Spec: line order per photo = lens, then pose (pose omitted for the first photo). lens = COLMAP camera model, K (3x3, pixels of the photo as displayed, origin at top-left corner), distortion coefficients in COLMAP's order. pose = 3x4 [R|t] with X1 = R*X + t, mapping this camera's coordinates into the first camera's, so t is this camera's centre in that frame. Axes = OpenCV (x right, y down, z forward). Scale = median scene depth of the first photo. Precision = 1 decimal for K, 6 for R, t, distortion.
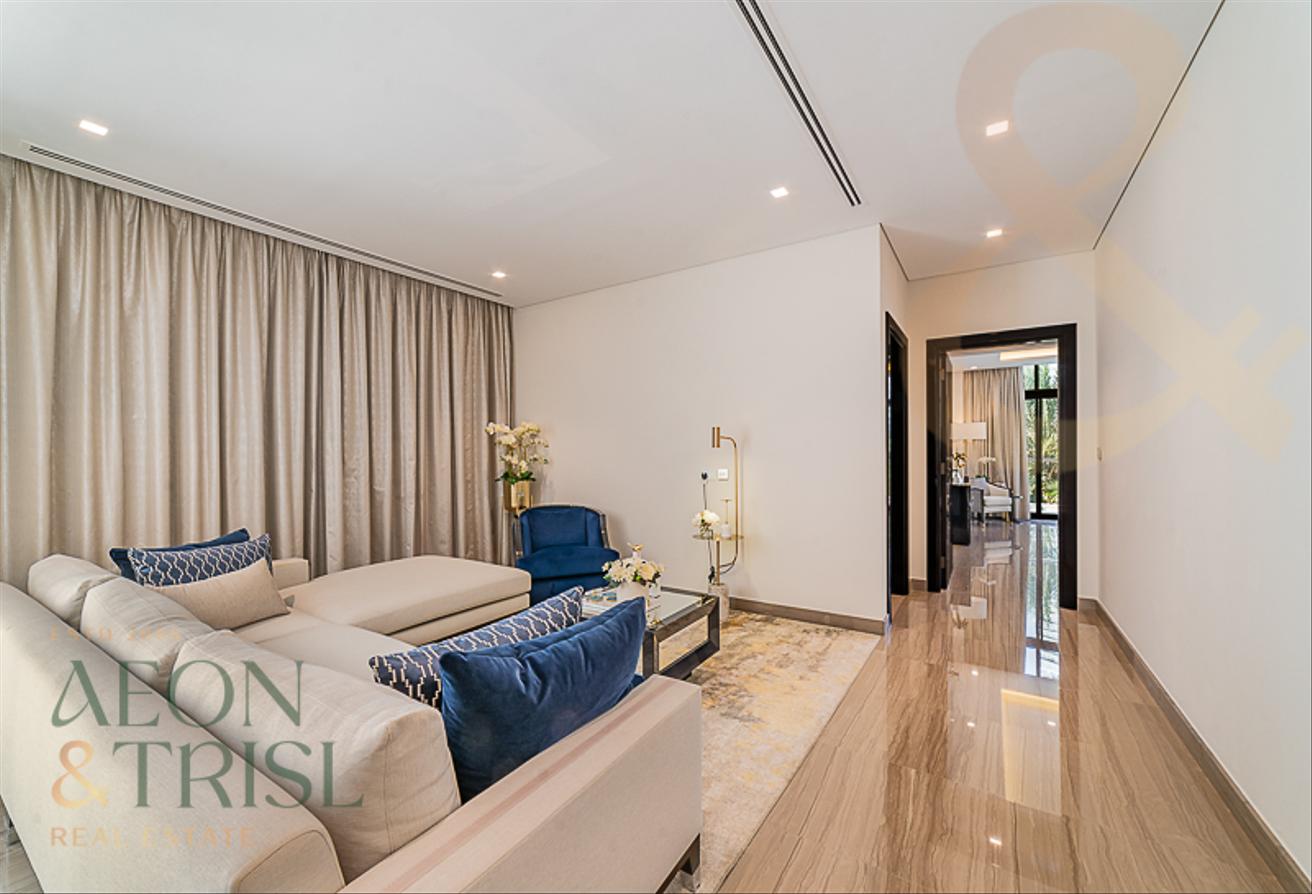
lens RADIAL K [[532.9, 0, 649.0], [0, 532.9, 450.3], [0, 0, 1]] dist [-0.013816, 0.008493]
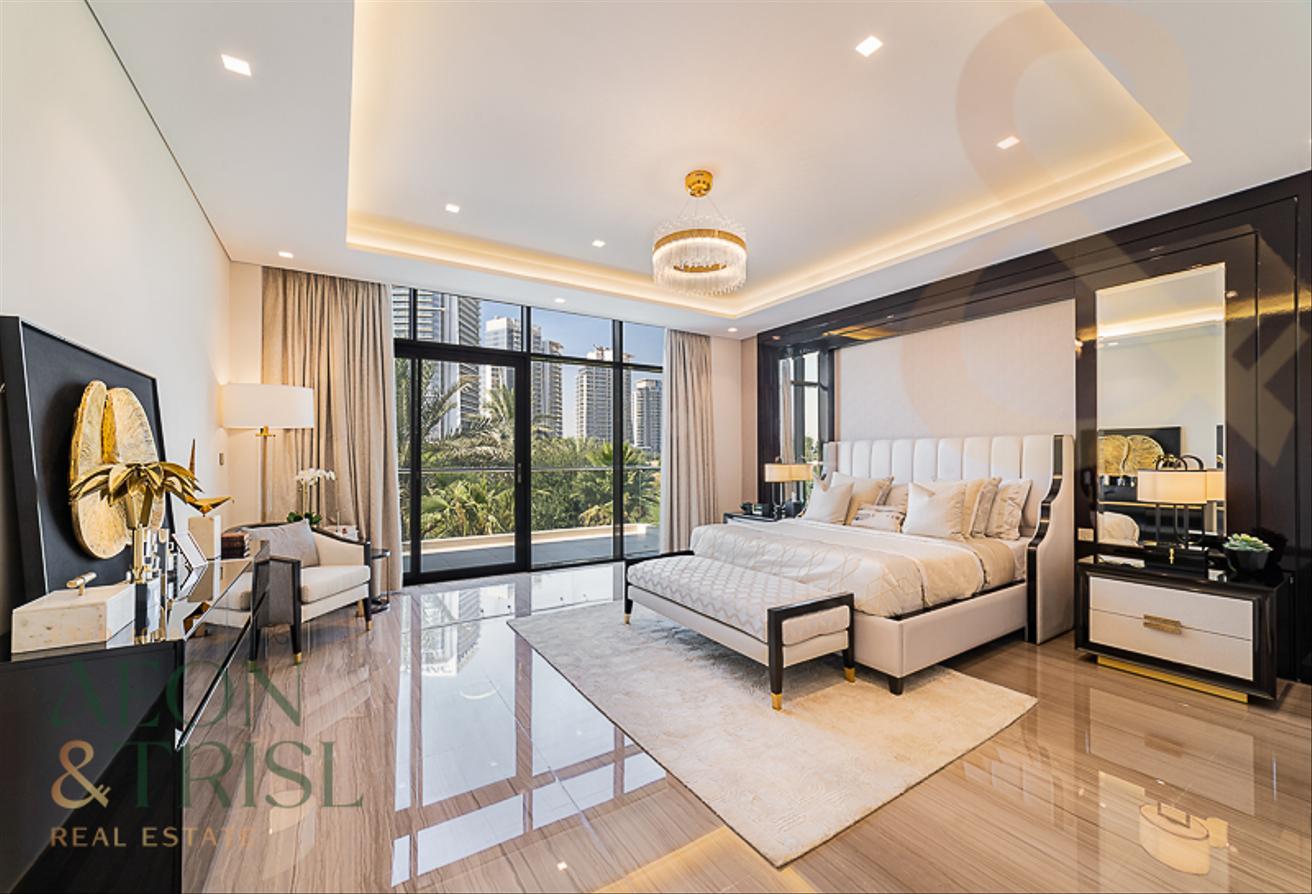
lens RADIAL K [[534.4, 0, 655.3], [0, 534.4, 456.9], [0, 0, 1]] dist [0.000259, 0.000529]
pose [[0.456591, 0.001658, 0.889675, 0.369091], [-0.004306, 0.999991, 0.000347, 0.000943], [-0.889666, -0.003989, 0.456594, 0.544818]]
